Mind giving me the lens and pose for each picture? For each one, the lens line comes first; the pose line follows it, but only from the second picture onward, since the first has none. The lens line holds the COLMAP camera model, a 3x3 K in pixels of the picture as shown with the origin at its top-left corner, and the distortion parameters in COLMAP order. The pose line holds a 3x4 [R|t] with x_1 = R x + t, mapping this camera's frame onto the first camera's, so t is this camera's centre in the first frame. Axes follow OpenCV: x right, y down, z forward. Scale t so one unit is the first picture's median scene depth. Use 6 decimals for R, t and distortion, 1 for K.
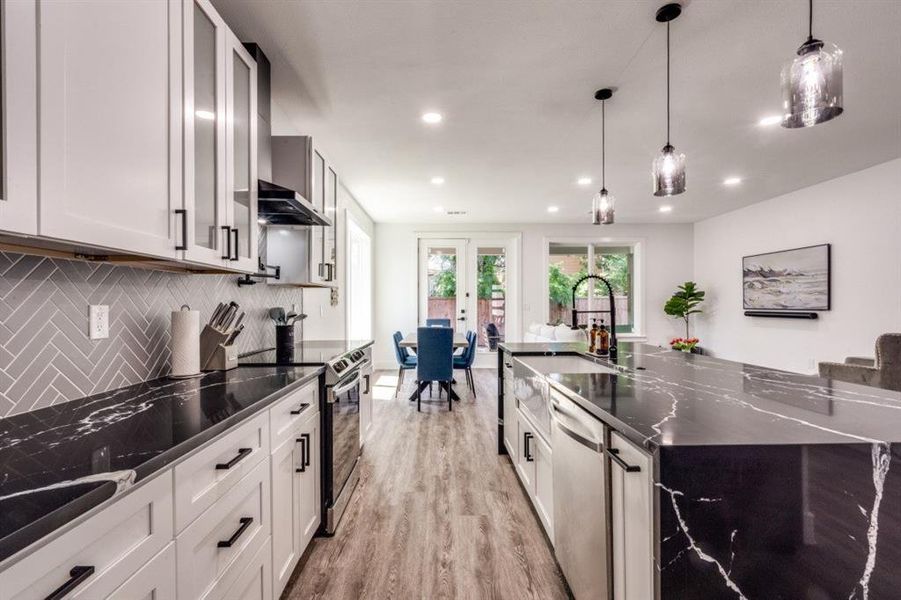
lens RADIAL K [[416.3, 0, 445.1], [0, 416.3, 306.5], [0, 0, 1]] dist [-0.002260, -0.000574]
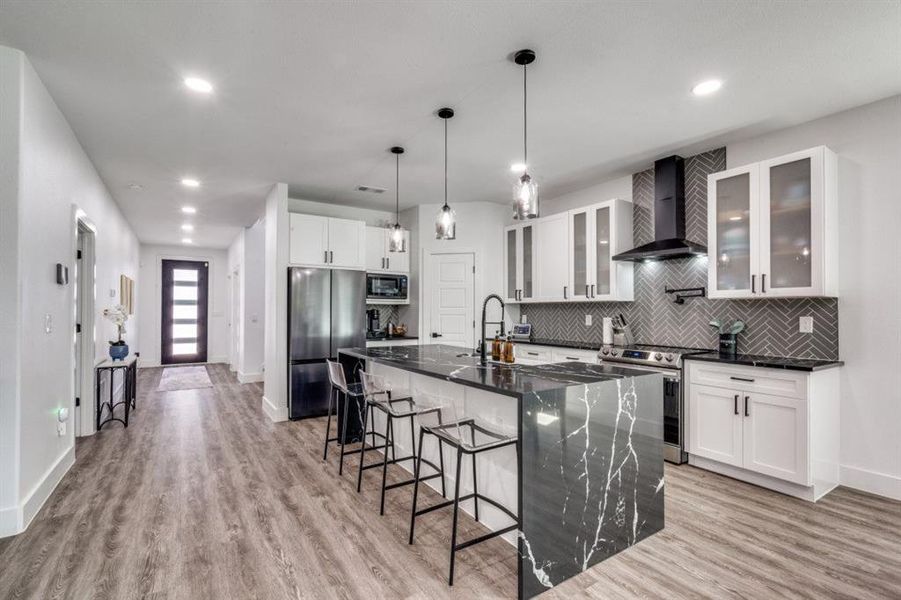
lens RADIAL K [[410.1, 0, 445.7], [0, 410.1, 304.2], [0, 0, 1]] dist [-0.002724, 0.000021]
pose [[-0.848600, -0.006780, -0.528992, 1.166918], [-0.000948, 0.999936, -0.011296, -0.032475], [0.529034, -0.009084, -0.848552, 1.989635]]
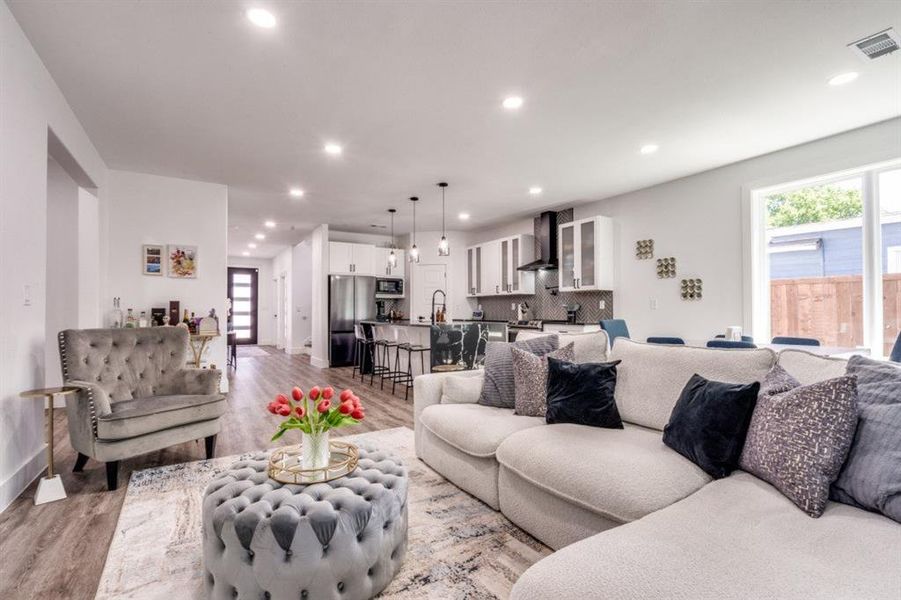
lens RADIAL K [[410.1, 0, 445.7], [0, 410.1, 304.2], [0, 0, 1]] dist [-0.002724, 0.000021]
pose [[-0.864093, -0.003805, -0.503317, 1.605964], [0.002186, 0.999934, -0.011312, 0.040956], [0.503327, -0.010875, -0.864028, 3.205467]]
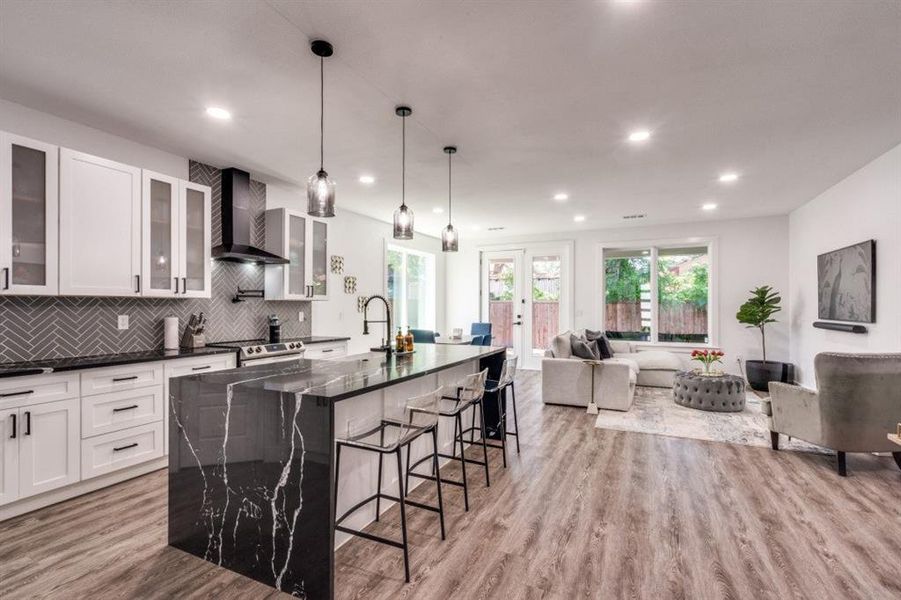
lens RADIAL K [[416.3, 0, 445.1], [0, 416.3, 306.5], [0, 0, 1]] dist [-0.002260, -0.000574]
pose [[0.892100, 0.004186, -0.451819, 1.191561], [-0.005373, 0.999985, -0.001344, -0.038392], [0.451806, 0.003627, 0.892109, -0.185247]]
